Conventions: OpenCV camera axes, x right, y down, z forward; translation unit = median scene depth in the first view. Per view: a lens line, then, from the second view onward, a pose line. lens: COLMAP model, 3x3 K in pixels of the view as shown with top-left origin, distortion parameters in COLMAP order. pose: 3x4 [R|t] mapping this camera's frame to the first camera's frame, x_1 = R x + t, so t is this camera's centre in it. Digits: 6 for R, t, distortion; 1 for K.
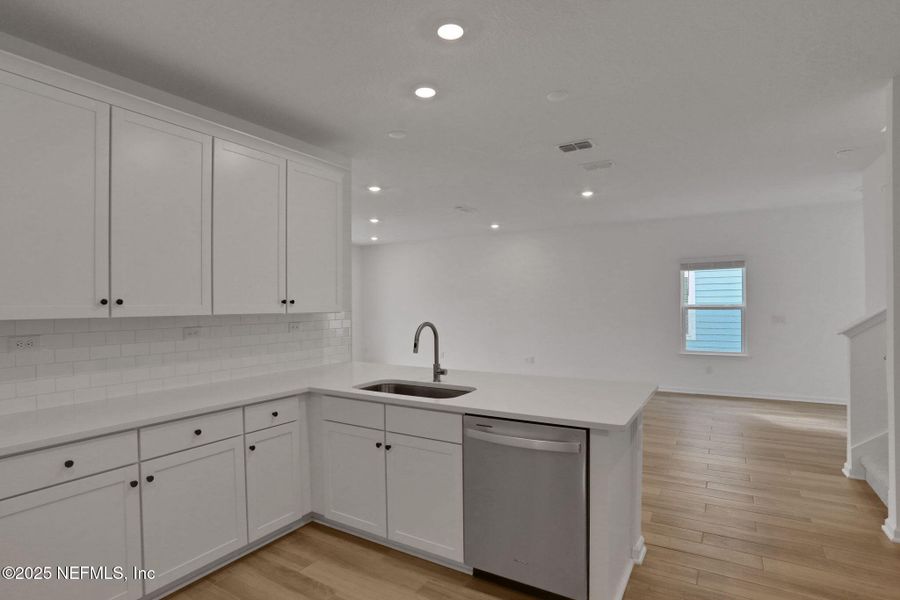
lens RADIAL K [[459.9, 0, 437.3], [0, 459.9, 304.9], [0, 0, 1]] dist [-0.060641, 0.022879]
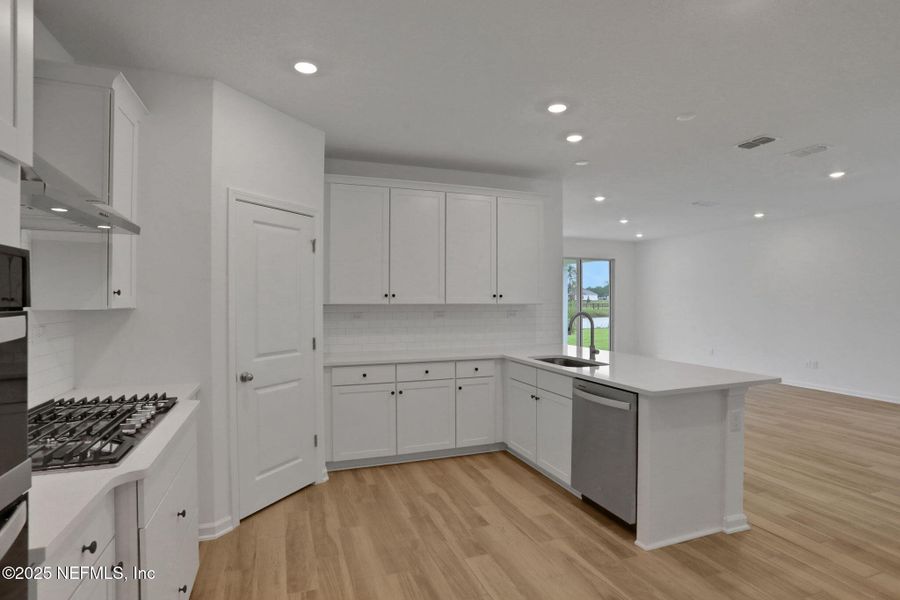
lens RADIAL K [[512.7, 0, 455.3], [0, 512.7, 299.4], [0, 0, 1]] dist [-0.048344, 0.034396]
pose [[0.774504, 0.009968, -0.632490, 0.695073], [-0.009870, 0.999945, 0.003673, -0.000768], [0.632492, 0.003398, 0.774560, -0.392519]]
